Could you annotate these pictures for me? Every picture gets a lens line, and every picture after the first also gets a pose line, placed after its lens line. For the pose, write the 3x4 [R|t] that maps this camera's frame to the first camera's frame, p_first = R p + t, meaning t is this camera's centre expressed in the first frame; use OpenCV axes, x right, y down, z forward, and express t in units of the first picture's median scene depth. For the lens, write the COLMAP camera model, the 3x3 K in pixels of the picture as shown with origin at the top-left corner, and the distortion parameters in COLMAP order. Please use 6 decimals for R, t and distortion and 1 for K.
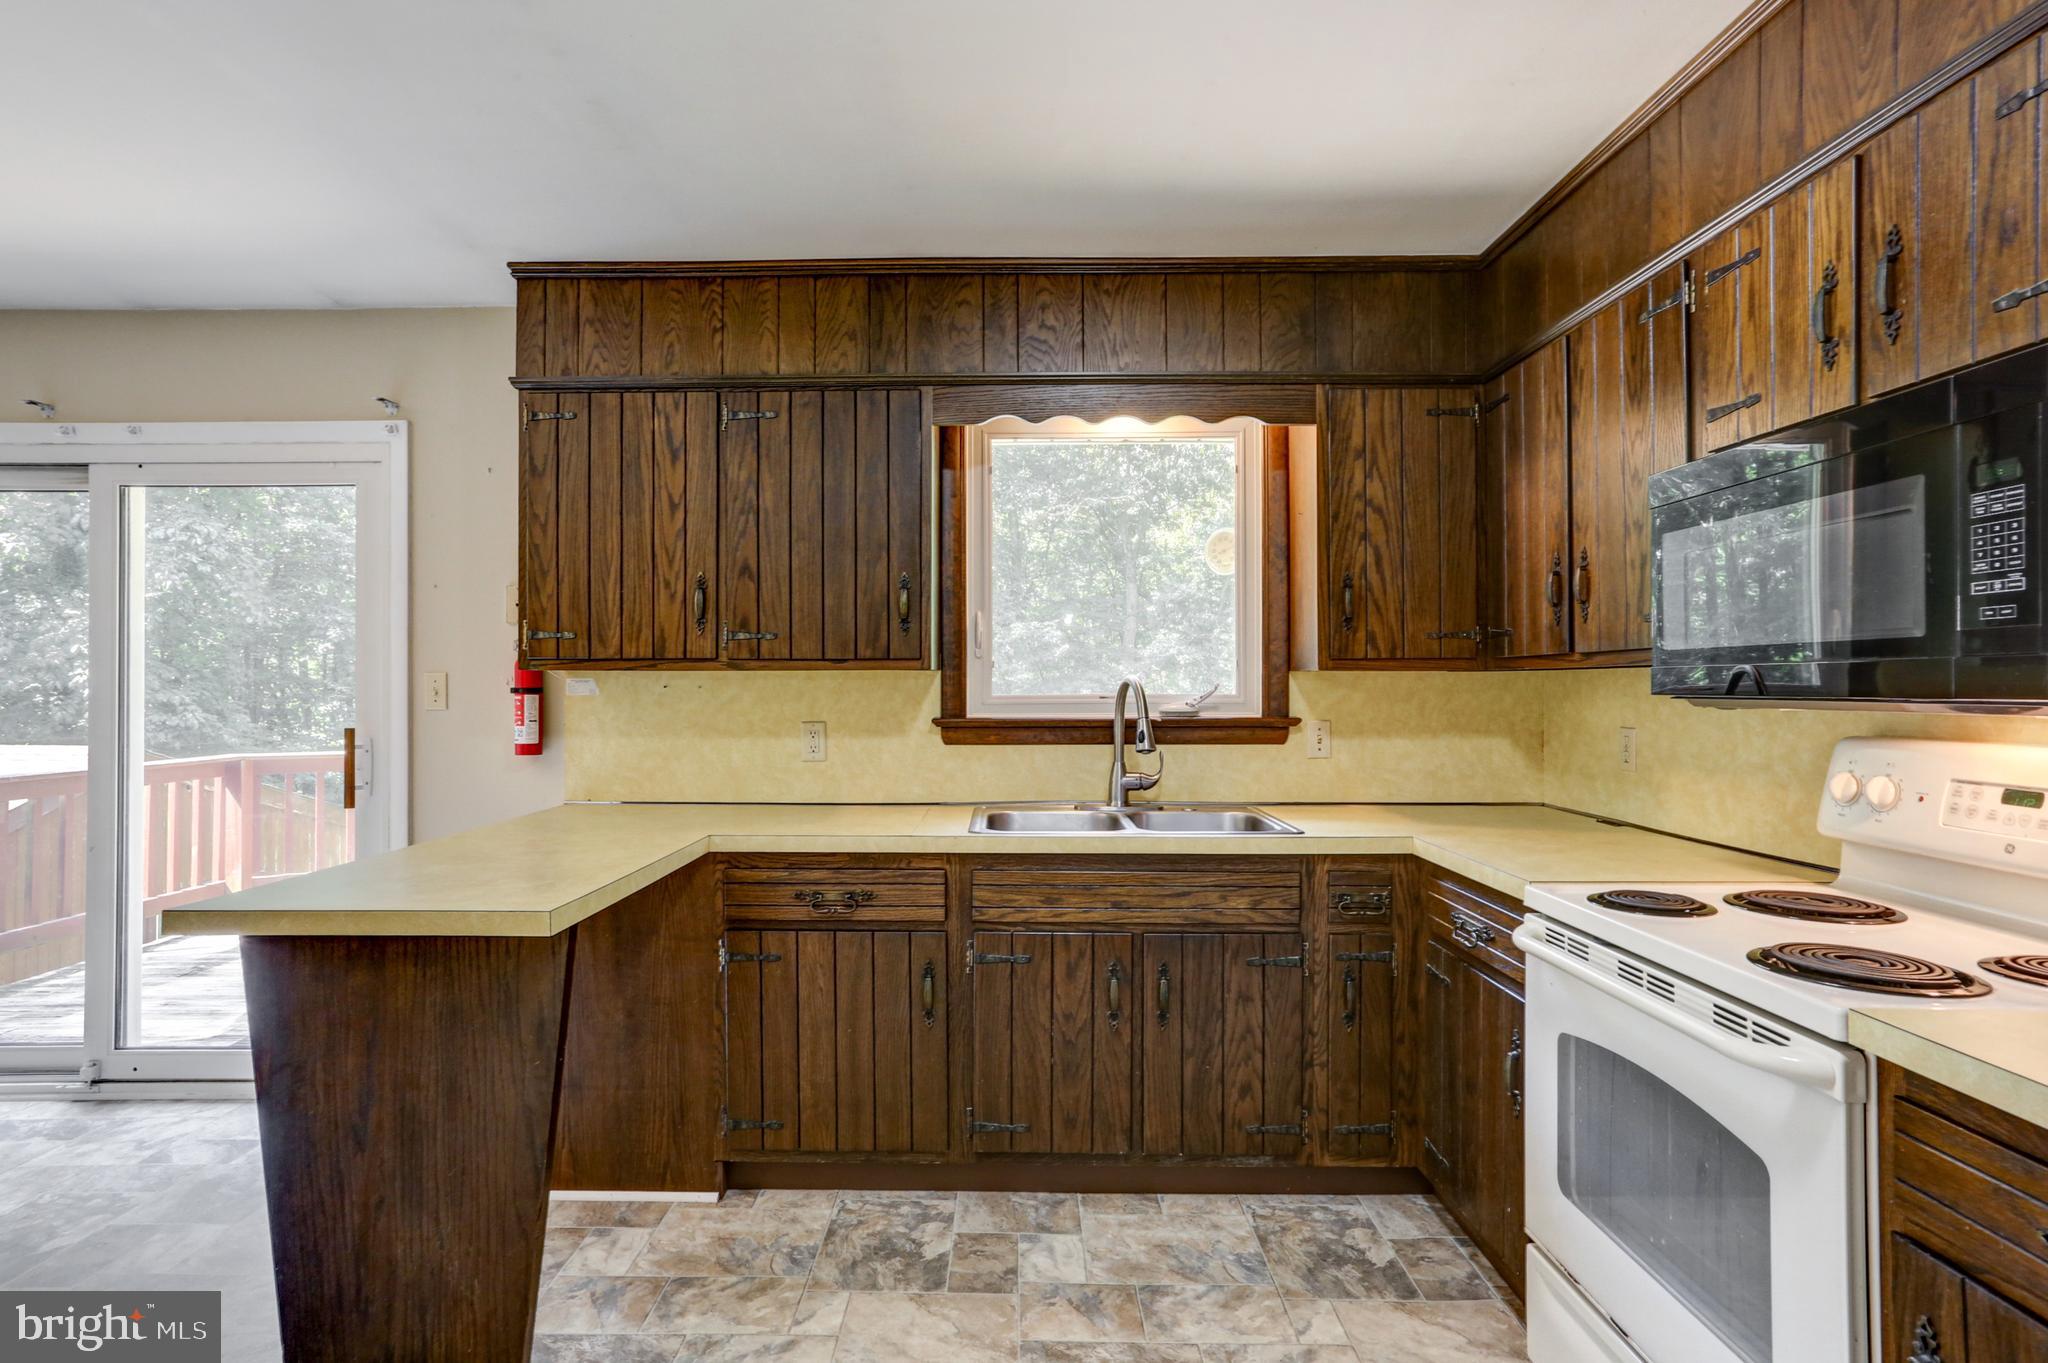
lens RADIAL K [[1054.6, 0, 1000.1], [0, 1054.6, 678.9], [0, 0, 1]] dist [-0.051548, 0.042966]
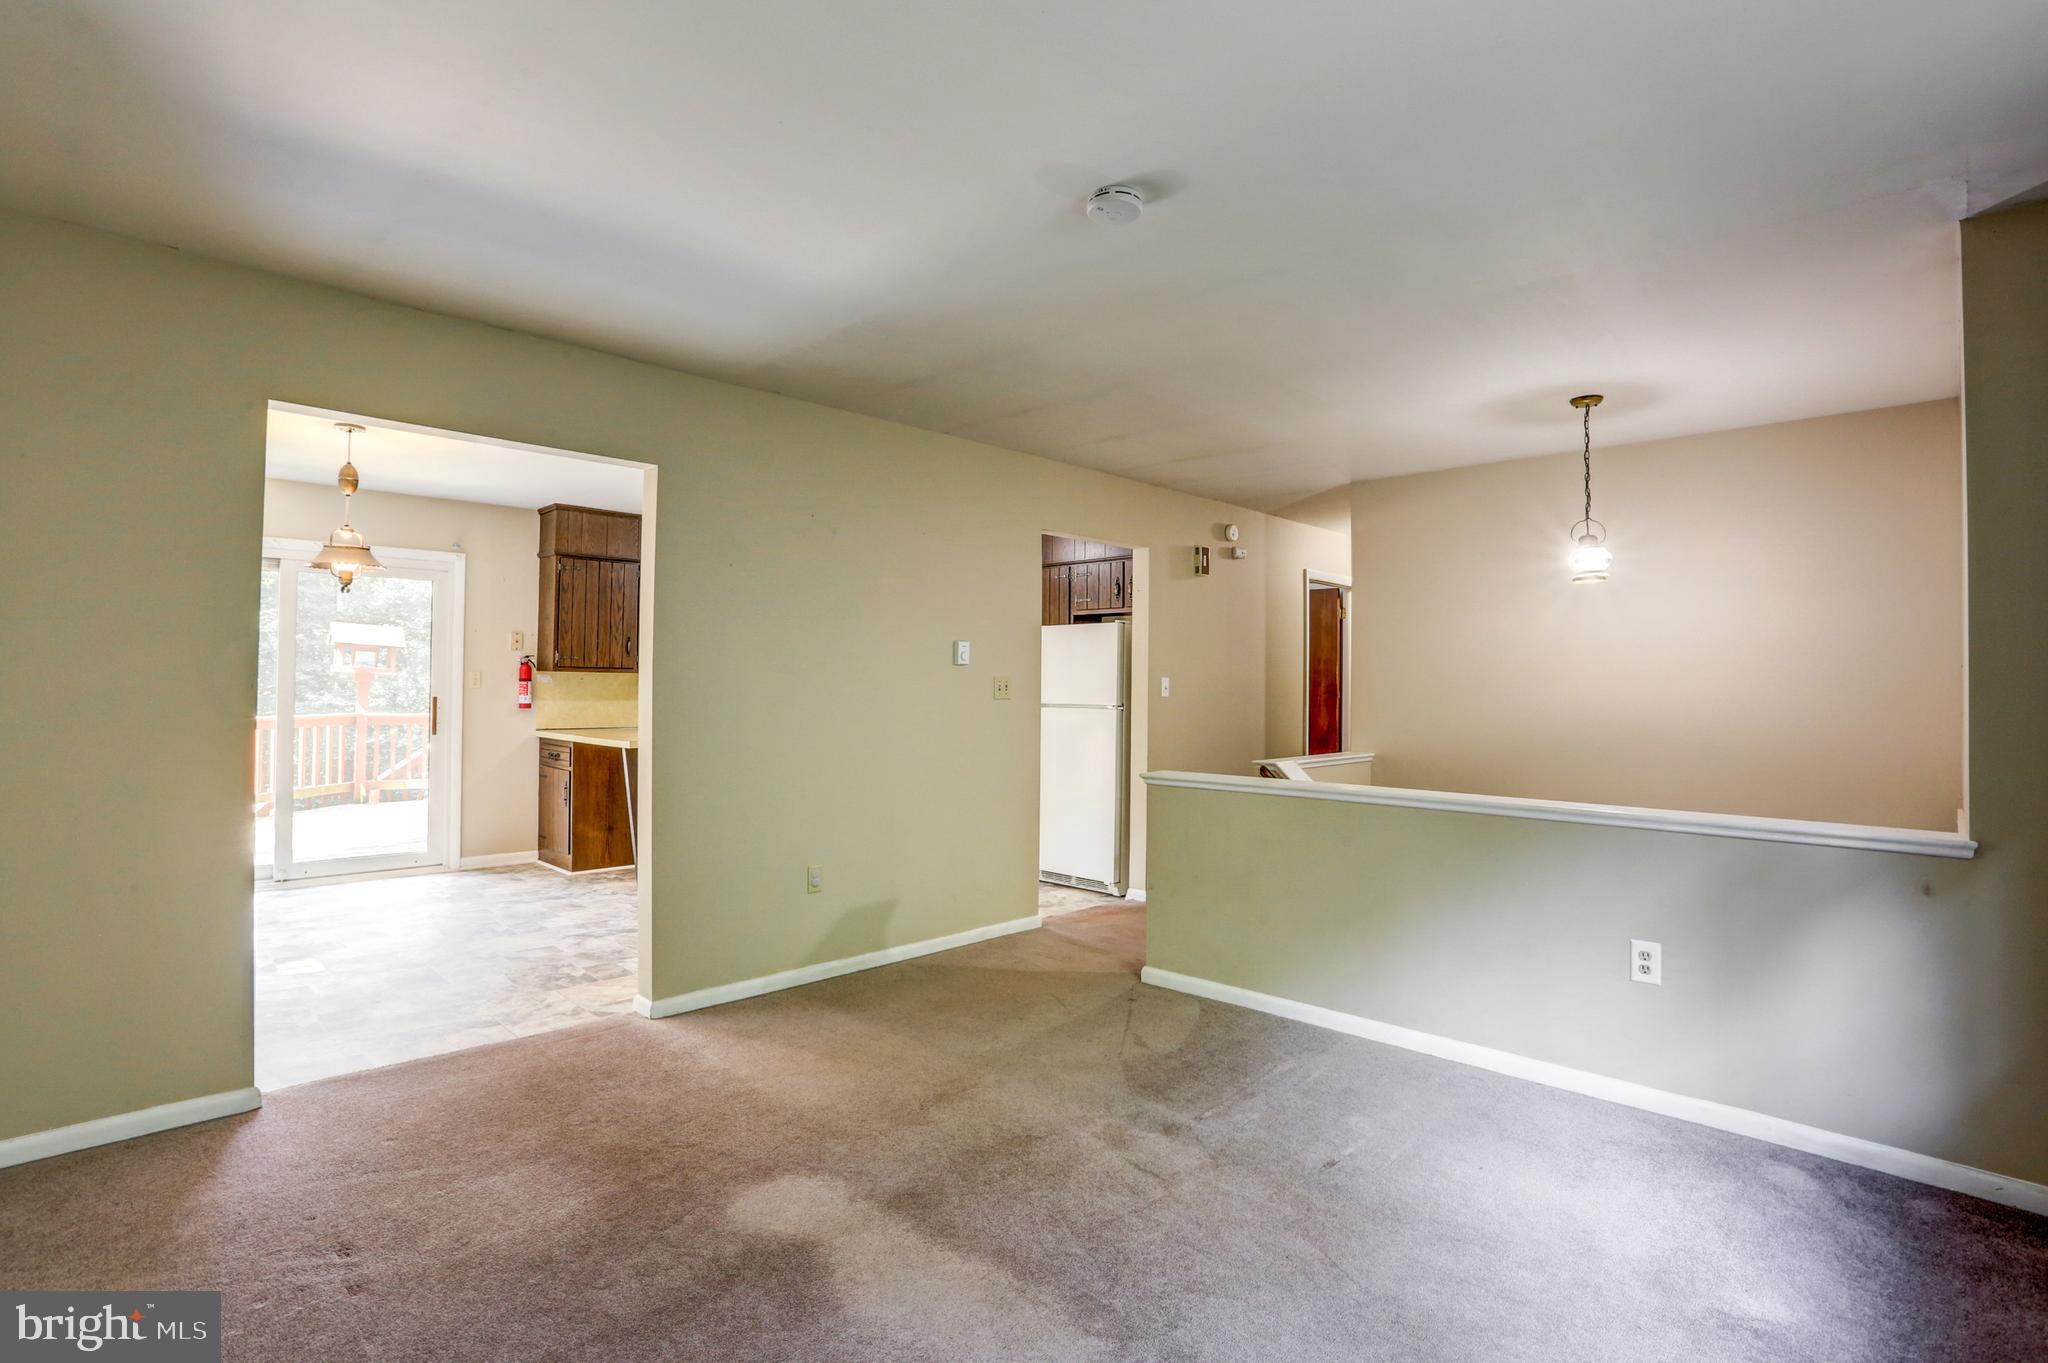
lens RADIAL K [[993.7, 0, 1016.7], [0, 993.7, 663.0], [0, 0, 1]] dist [-0.080158, 0.036285]
pose [[0.690406, 0.023784, 0.723031, -1.362913], [-0.014981, 0.999715, -0.018580, -0.001864], [-0.723267, 0.001996, 0.690565, -1.338284]]
